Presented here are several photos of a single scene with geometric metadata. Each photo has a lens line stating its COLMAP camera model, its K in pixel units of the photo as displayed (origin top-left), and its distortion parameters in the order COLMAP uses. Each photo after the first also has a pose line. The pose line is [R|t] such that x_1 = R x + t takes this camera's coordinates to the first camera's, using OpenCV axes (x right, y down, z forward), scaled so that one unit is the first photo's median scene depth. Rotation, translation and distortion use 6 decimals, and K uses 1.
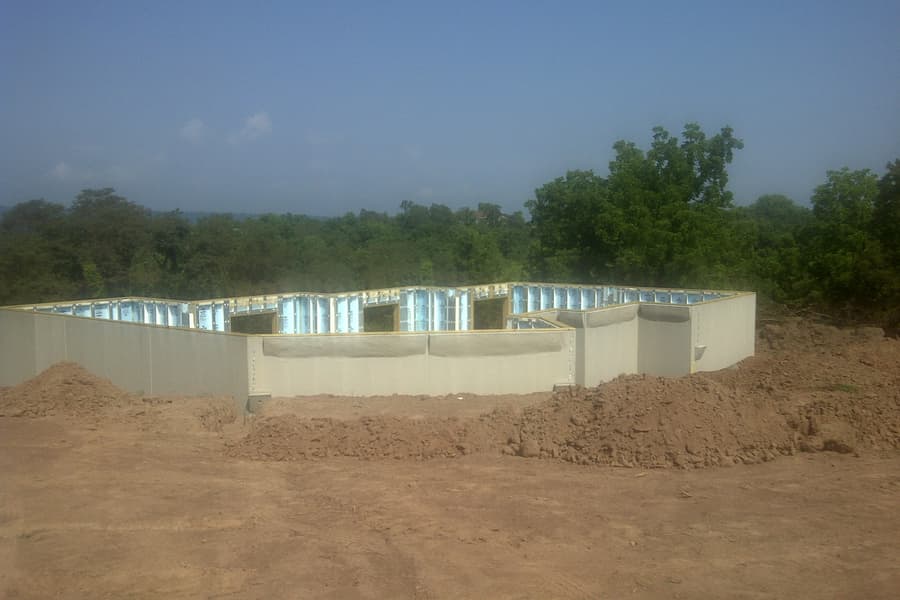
lens RADIAL K [[867.1, 0, 464.2], [0, 867.1, 303.5], [0, 0, 1]] dist [0.082753, -0.176435]
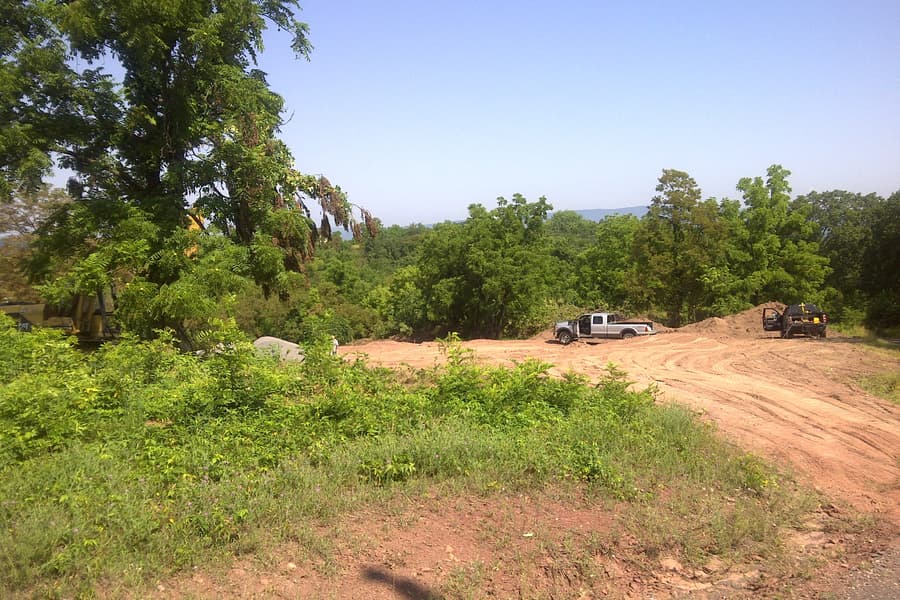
lens RADIAL K [[867.1, 0, 464.2], [0, 867.1, 303.5], [0, 0, 1]] dist [0.082753, -0.176435]
pose [[0.974753, -0.049833, 0.217655, -0.160656], [0.053280, 0.998530, -0.009994, -0.002471], [-0.216837, 0.021339, 0.975975, -0.421614]]
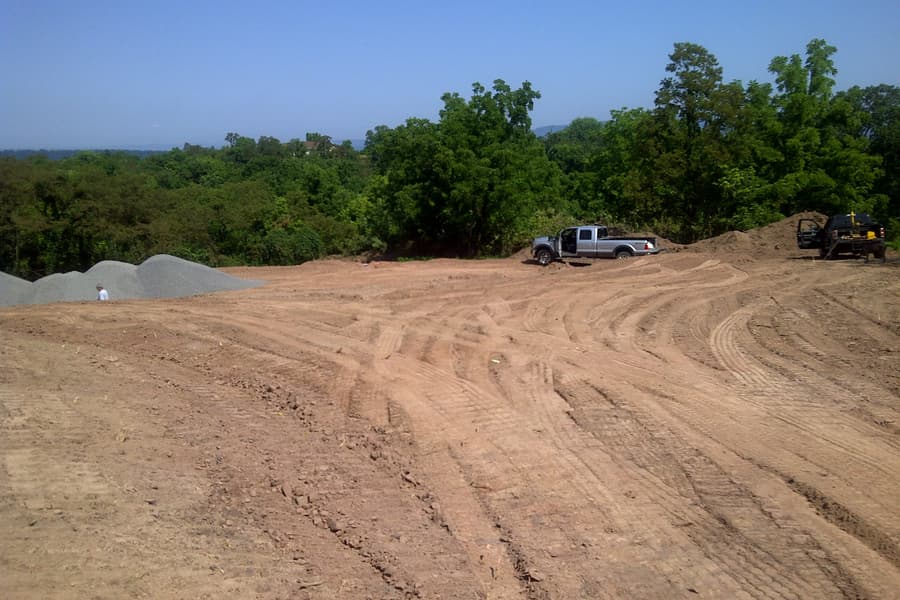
lens RADIAL K [[867.1, 0, 464.2], [0, 867.1, 303.5], [0, 0, 1]] dist [0.082753, -0.176435]
pose [[0.979962, -0.067574, 0.187372, -0.045914], [0.051774, 0.994776, 0.087979, 0.002057], [-0.192339, -0.076515, 0.978341, -0.220803]]
